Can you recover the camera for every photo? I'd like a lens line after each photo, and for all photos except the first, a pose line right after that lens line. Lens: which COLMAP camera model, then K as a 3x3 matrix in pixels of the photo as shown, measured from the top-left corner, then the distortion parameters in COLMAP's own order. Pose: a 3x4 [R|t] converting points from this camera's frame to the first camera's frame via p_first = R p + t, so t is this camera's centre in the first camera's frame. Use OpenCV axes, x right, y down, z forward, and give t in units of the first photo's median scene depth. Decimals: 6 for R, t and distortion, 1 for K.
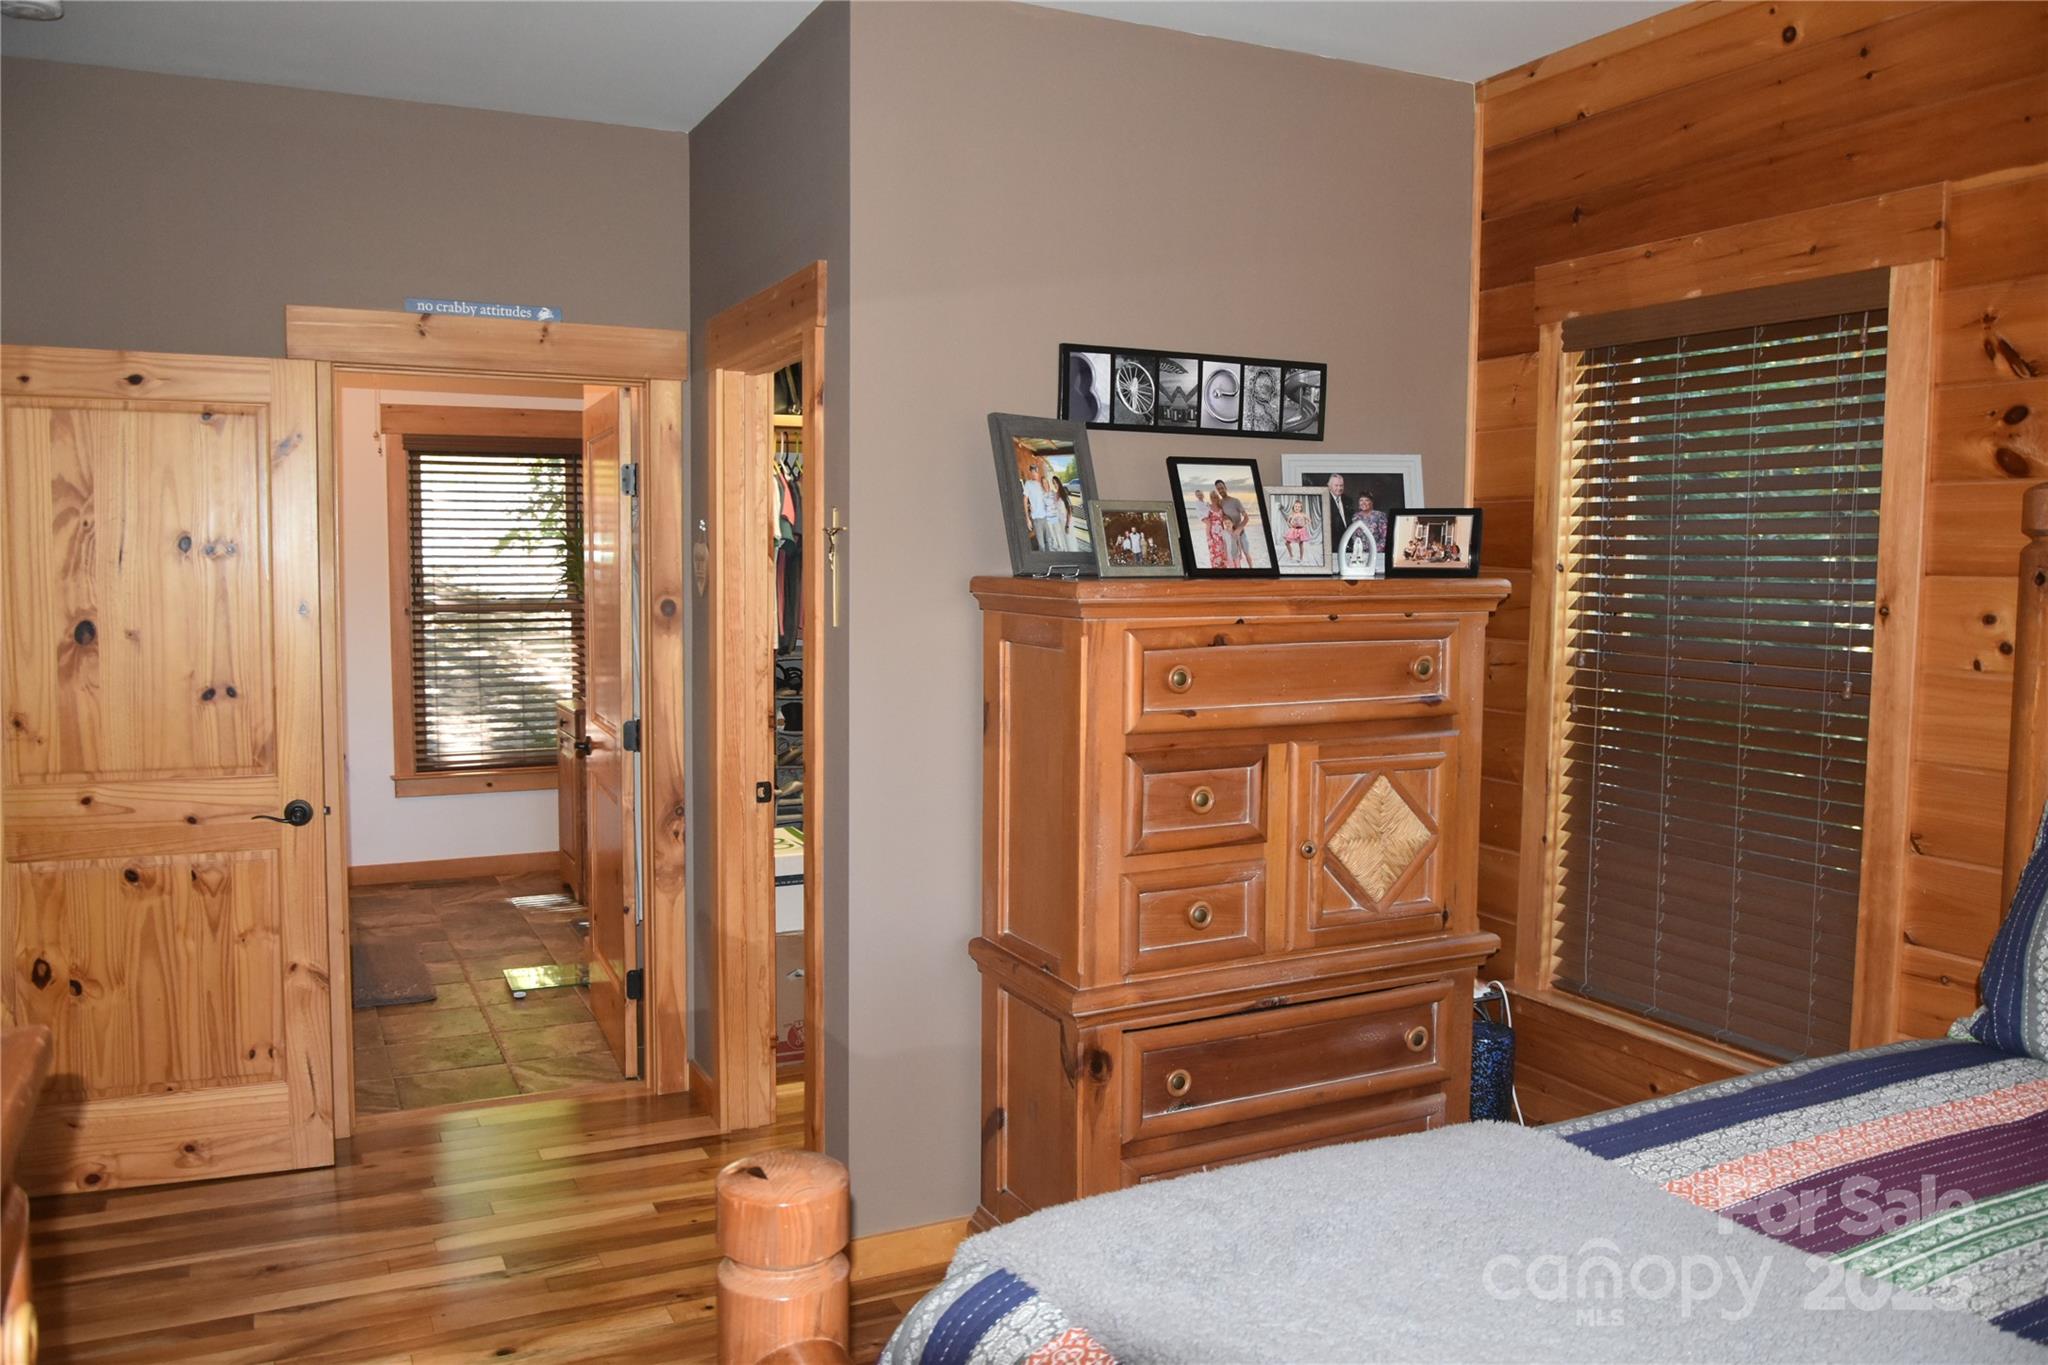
lens RADIAL K [[1567.1, 0, 1025.1], [0, 1567.1, 678.1], [0, 0, 1]] dist [-0.001664, 0.000609]
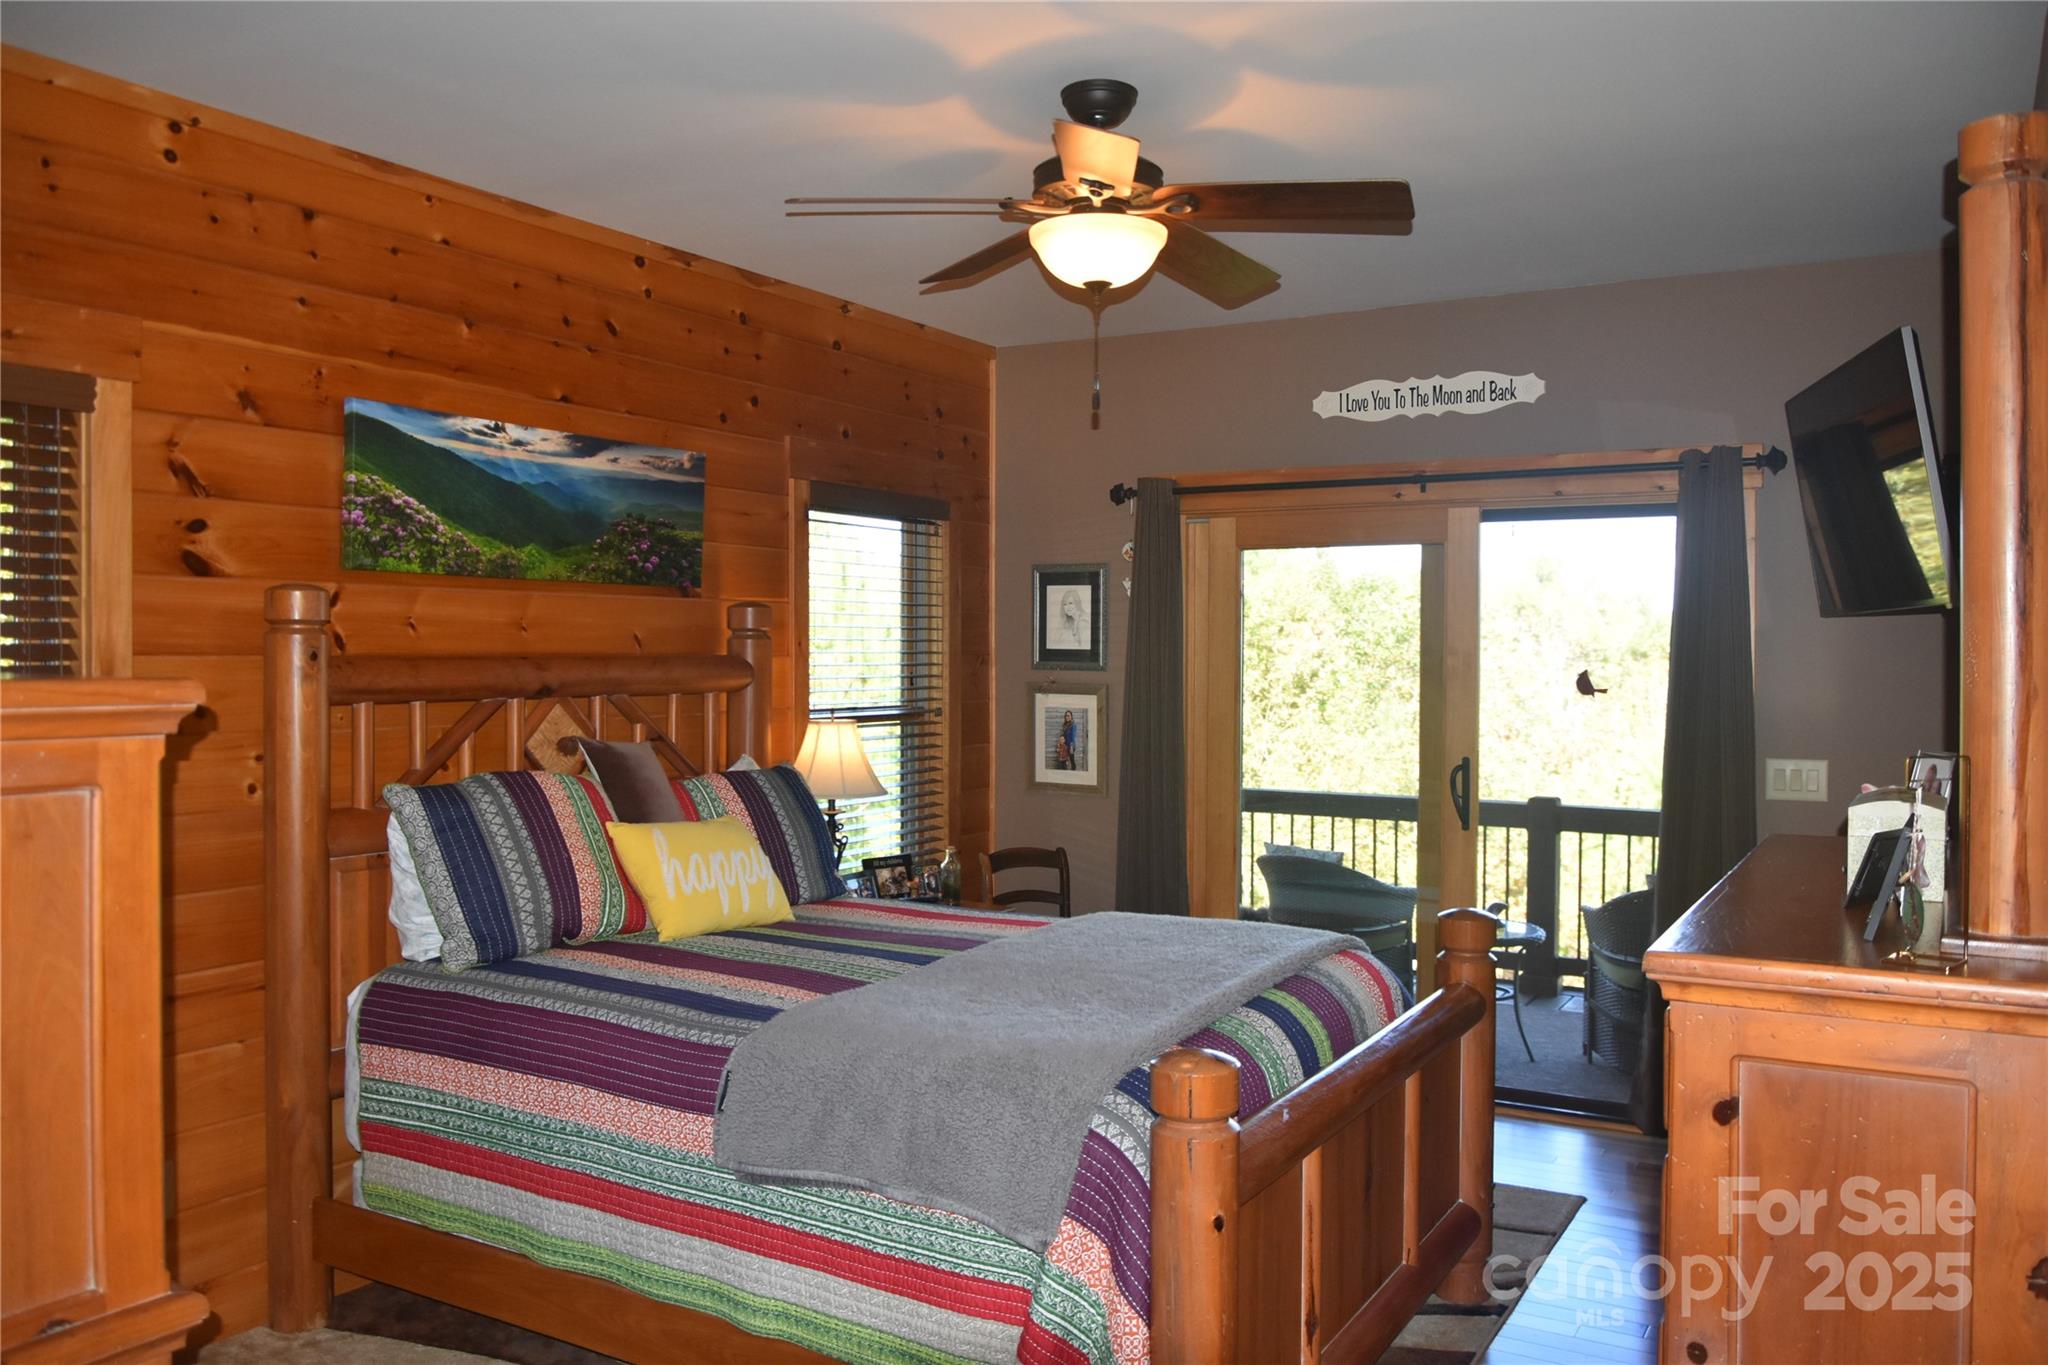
lens RADIAL K [[1567.1, 0, 1022.3], [0, 1567.1, 677.2], [0, 0, 1]] dist [-0.001664, 0.000609]
pose [[-0.542669, -0.024228, 0.839597, -0.440818], [0.057991, 0.996118, 0.066227, -0.052540], [-0.837942, 0.084629, -0.539157, 0.641709]]
